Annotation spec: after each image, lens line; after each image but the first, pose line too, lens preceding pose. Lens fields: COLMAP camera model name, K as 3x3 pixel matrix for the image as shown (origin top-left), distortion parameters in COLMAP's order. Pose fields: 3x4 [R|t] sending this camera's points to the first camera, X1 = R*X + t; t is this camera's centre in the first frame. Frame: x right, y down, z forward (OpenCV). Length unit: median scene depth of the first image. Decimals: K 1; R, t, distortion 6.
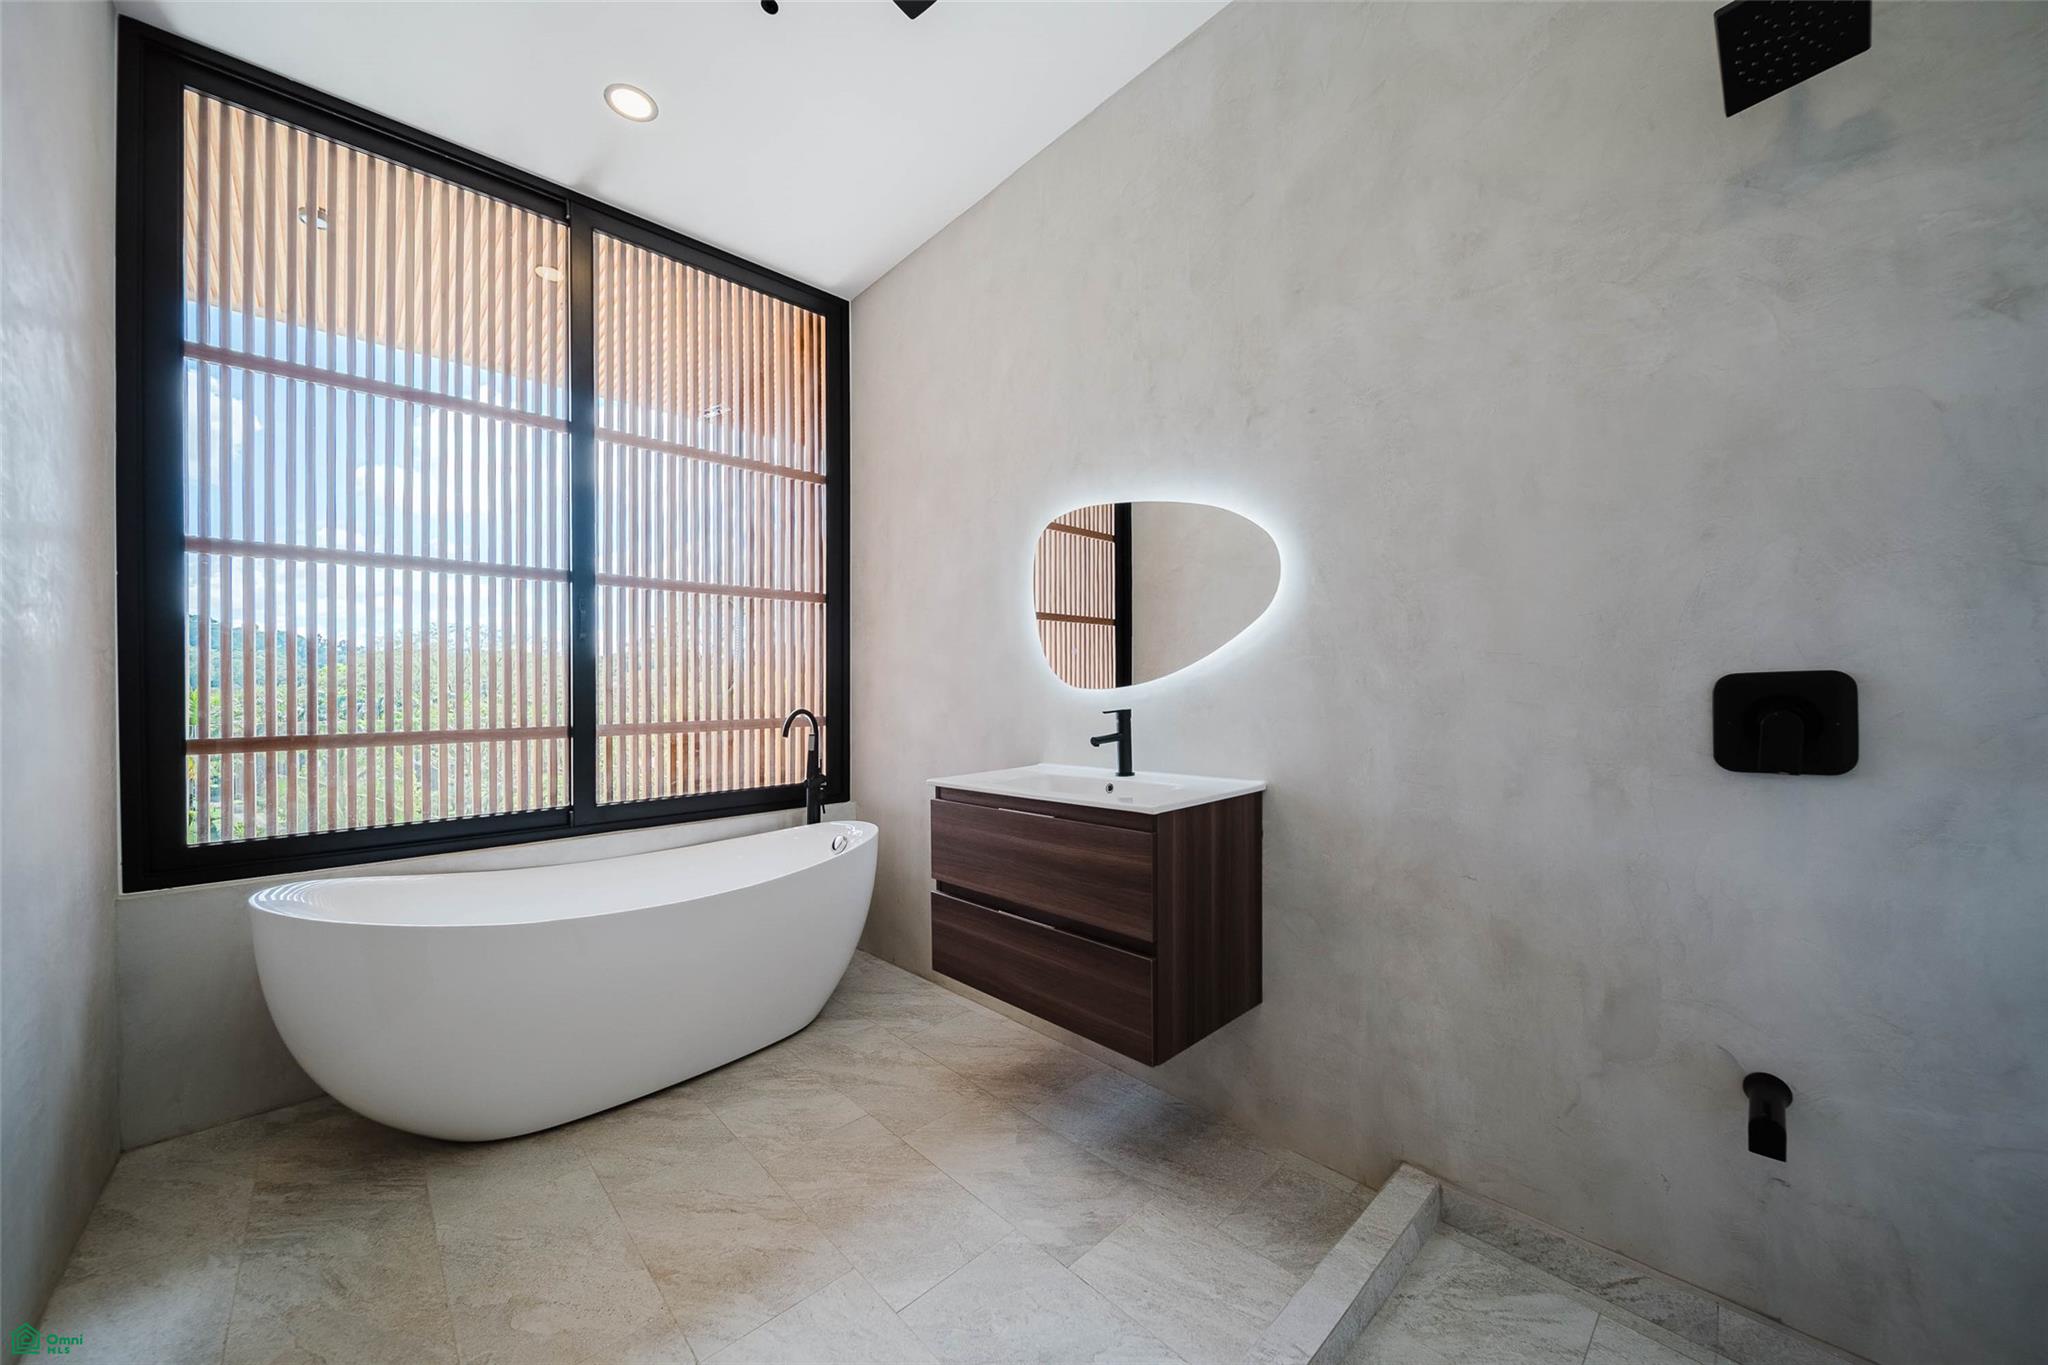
lens RADIAL K [[732.8, 0, 1049.4], [0, 732.8, 683.1], [0, 0, 1]] dist [-0.001569, -0.001189]
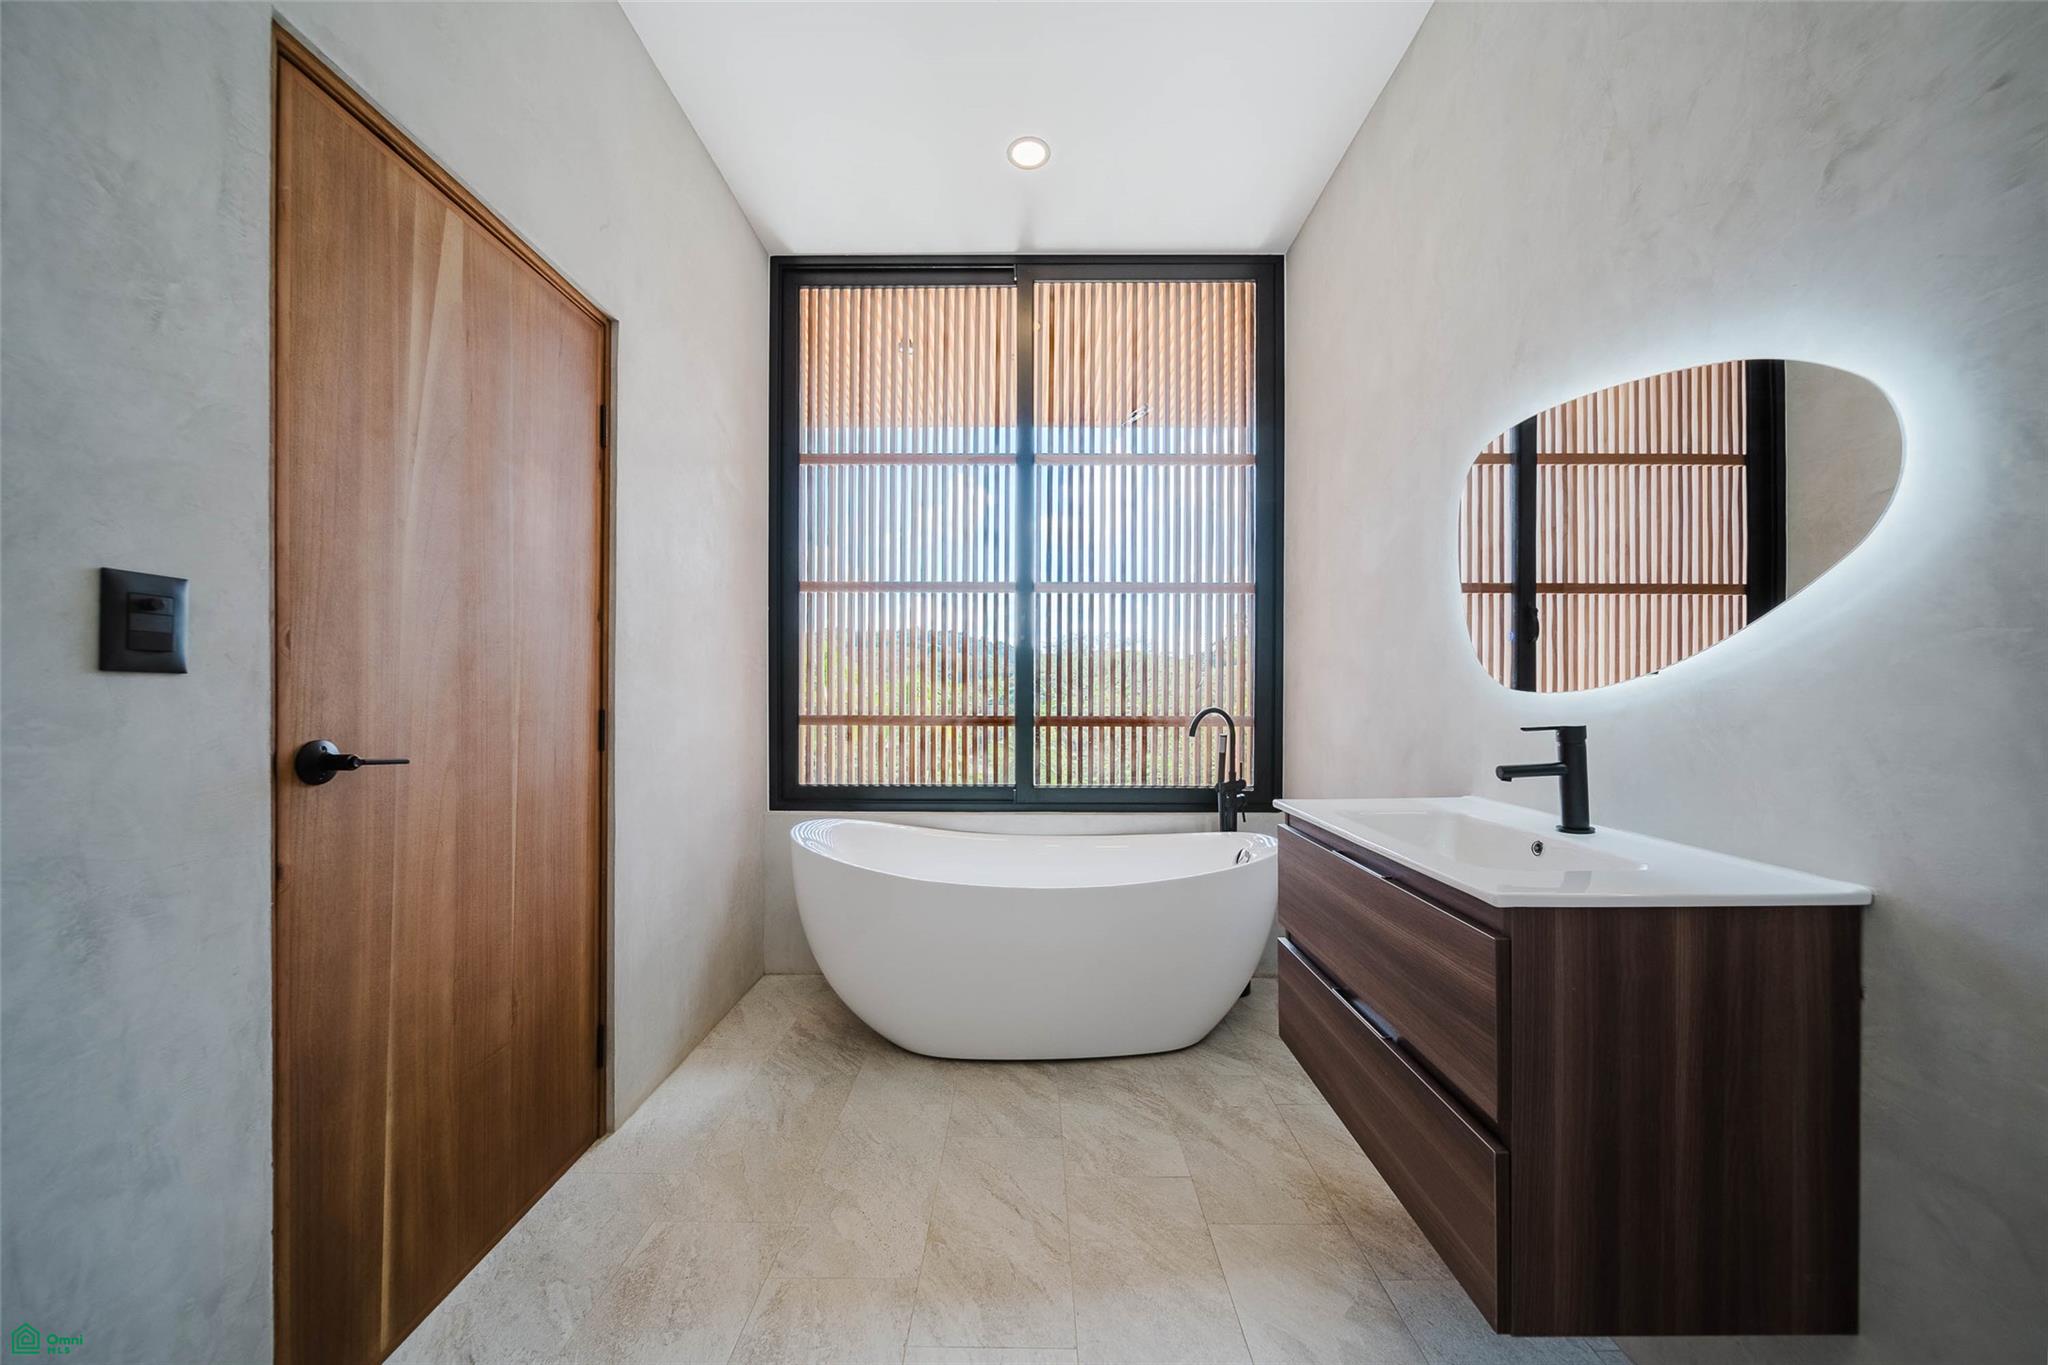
lens RADIAL K [[732.8, 0, 1020.3], [0, 732.8, 675.9], [0, 0, 1]] dist [-0.001569, -0.001189]
pose [[0.709929, 0.002302, -0.704270, 0.206547], [-0.005322, 0.999984, -0.002097, -0.003200], [0.704253, 0.005237, 0.709930, 0.222805]]
